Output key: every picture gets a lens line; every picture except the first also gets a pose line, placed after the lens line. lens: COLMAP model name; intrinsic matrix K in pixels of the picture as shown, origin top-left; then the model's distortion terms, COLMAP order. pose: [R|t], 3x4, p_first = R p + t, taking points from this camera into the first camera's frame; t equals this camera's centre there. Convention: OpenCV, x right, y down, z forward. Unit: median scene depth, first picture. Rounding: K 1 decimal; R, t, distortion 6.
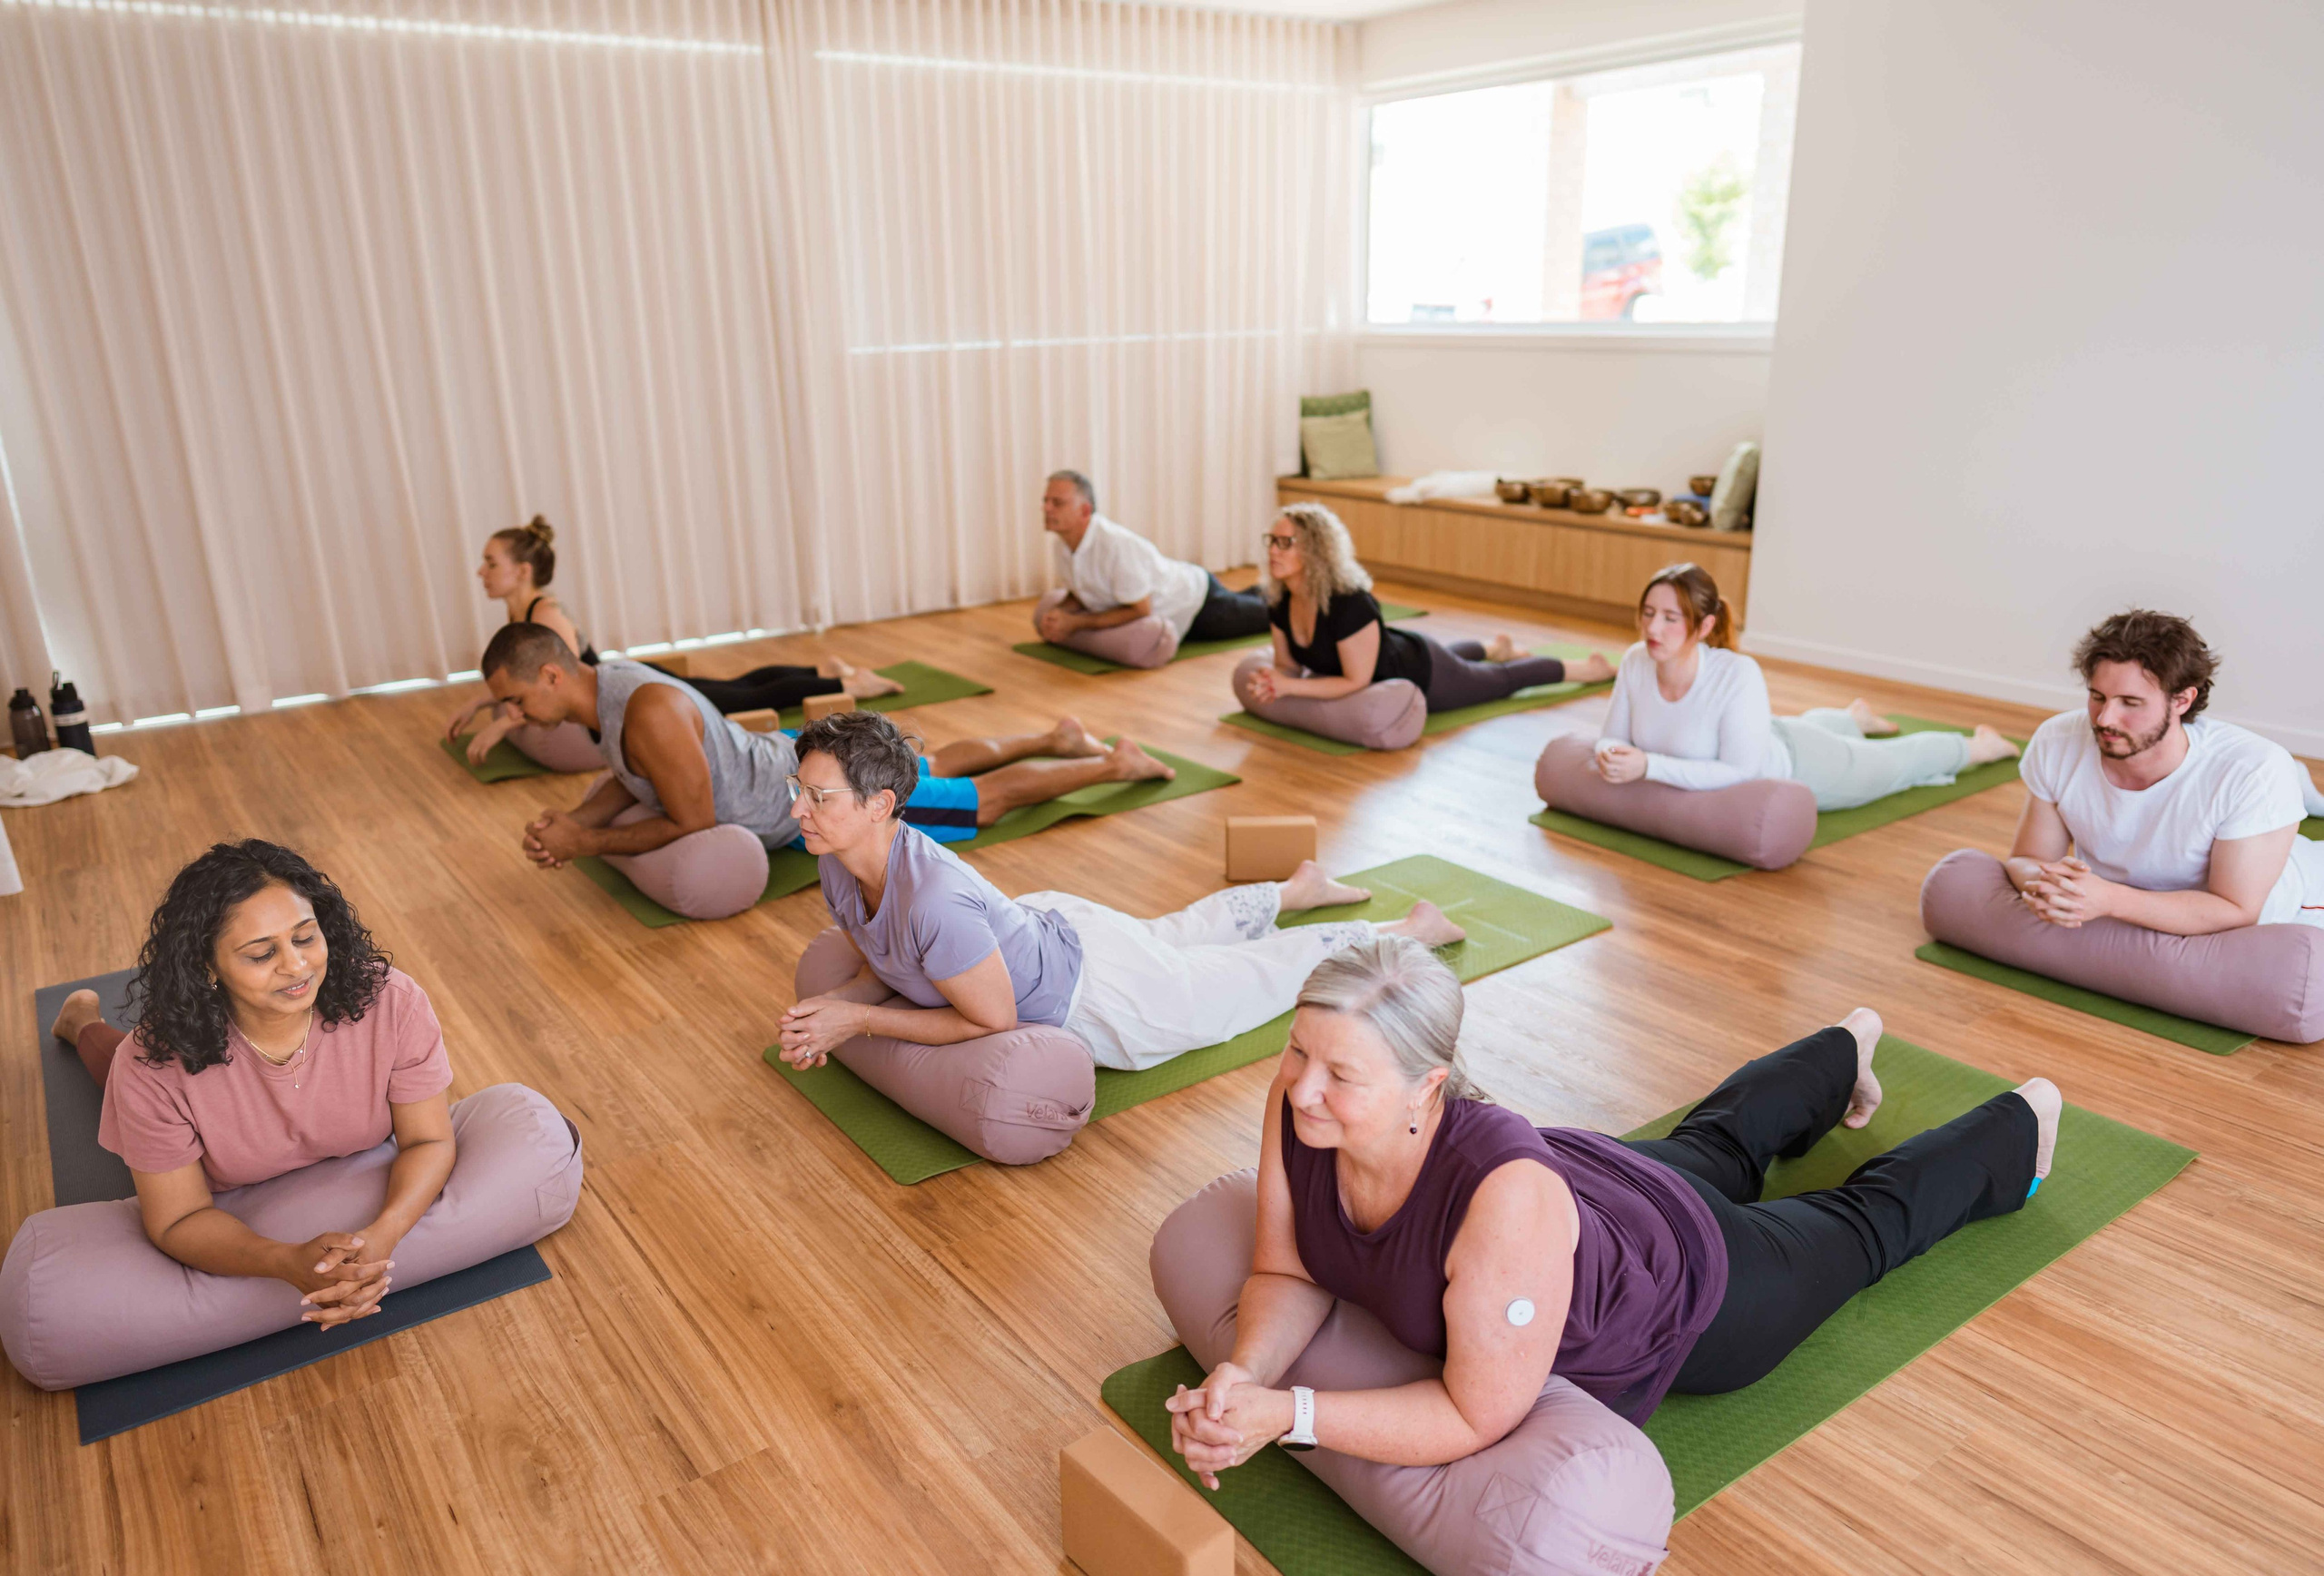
lens RADIAL K [[1560.8, 0, 1150.7], [0, 1560.8, 798.3], [0, 0, 1]] dist [0.002096, 0.001042]
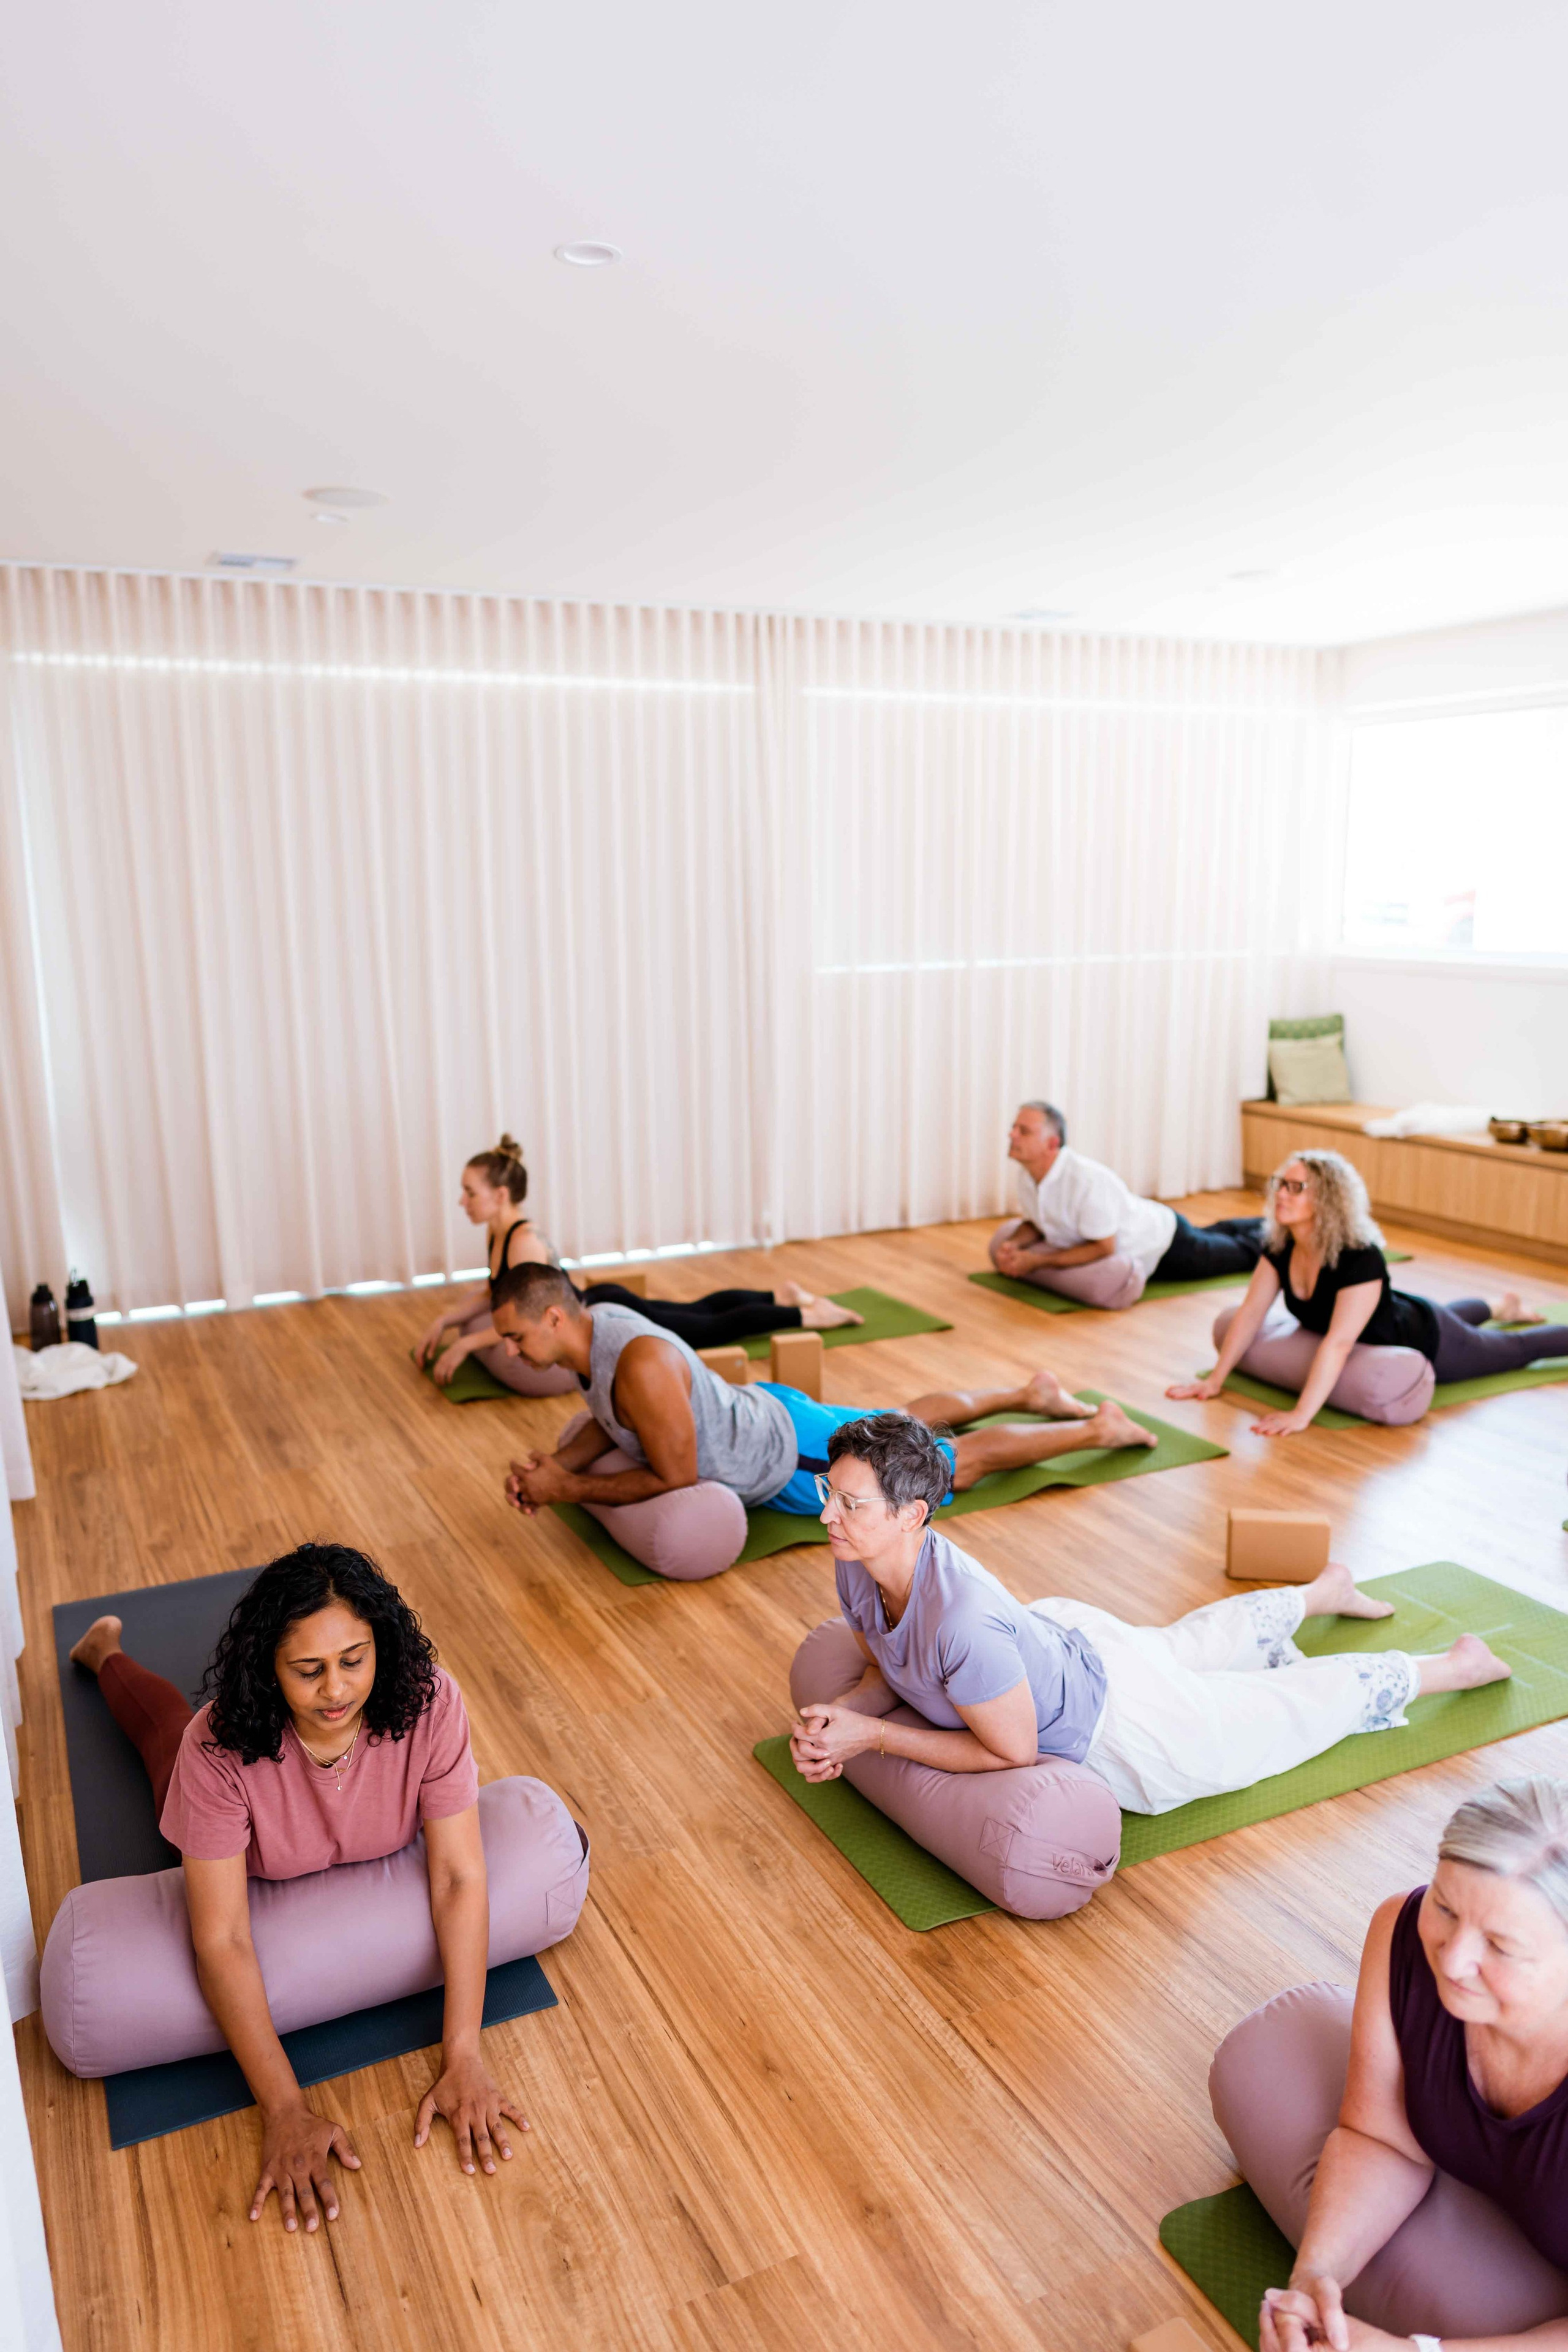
lens RADIAL K [[1619.2, 0, 790.4], [0, 1619.2, 1165.7], [0, 0, 1]] dist [-0.003163, 0.006008]
pose [[0.987279, 0.041811, -0.153399, -0.084629], [-0.060444, 0.991066, -0.118889, -0.071239], [0.147057, 0.126649, 0.980986, -0.014691]]
